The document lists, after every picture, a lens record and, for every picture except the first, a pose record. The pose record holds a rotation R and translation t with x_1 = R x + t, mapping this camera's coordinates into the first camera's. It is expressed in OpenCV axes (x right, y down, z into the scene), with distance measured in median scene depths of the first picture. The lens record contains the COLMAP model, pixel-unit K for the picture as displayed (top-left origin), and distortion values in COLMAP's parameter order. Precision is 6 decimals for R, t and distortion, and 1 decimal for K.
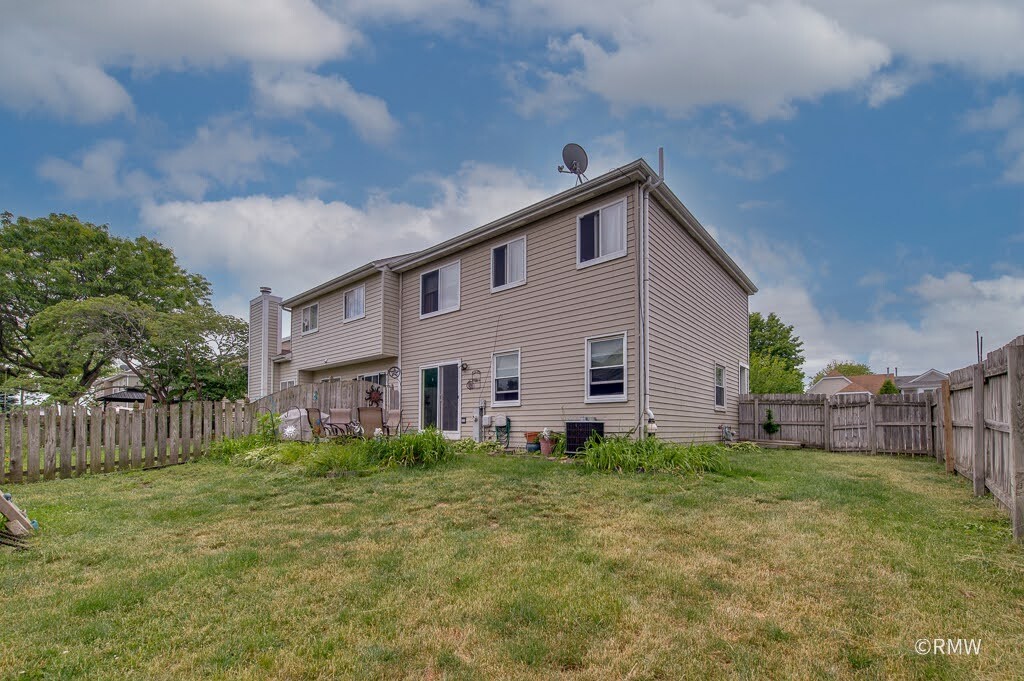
lens RADIAL K [[420.5, 0, 512.2], [0, 420.5, 346.5], [0, 0, 1]] dist [0.009617, -0.000136]
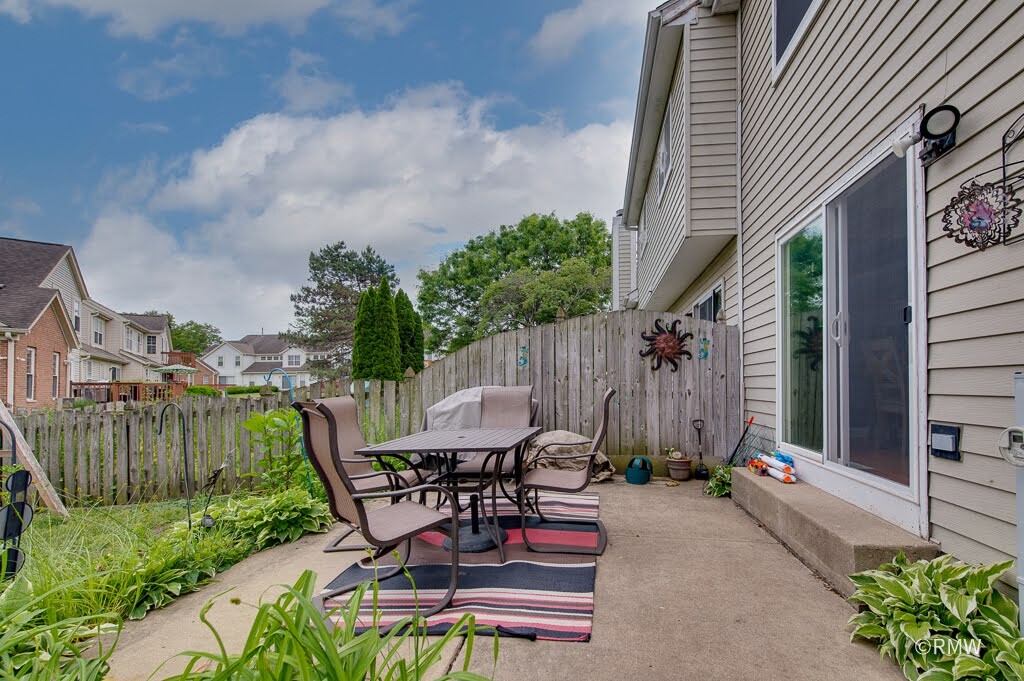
lens RADIAL K [[421.0, 0, 574.9], [0, 421.0, 384.0], [0, 0, 1]] dist [-0.002608, -0.000569]
pose [[0.606439, -0.011866, -0.795041, -0.068951], [0.171166, 0.978394, 0.115959, 0.104699], [0.776488, -0.206406, 0.595368, 0.772652]]
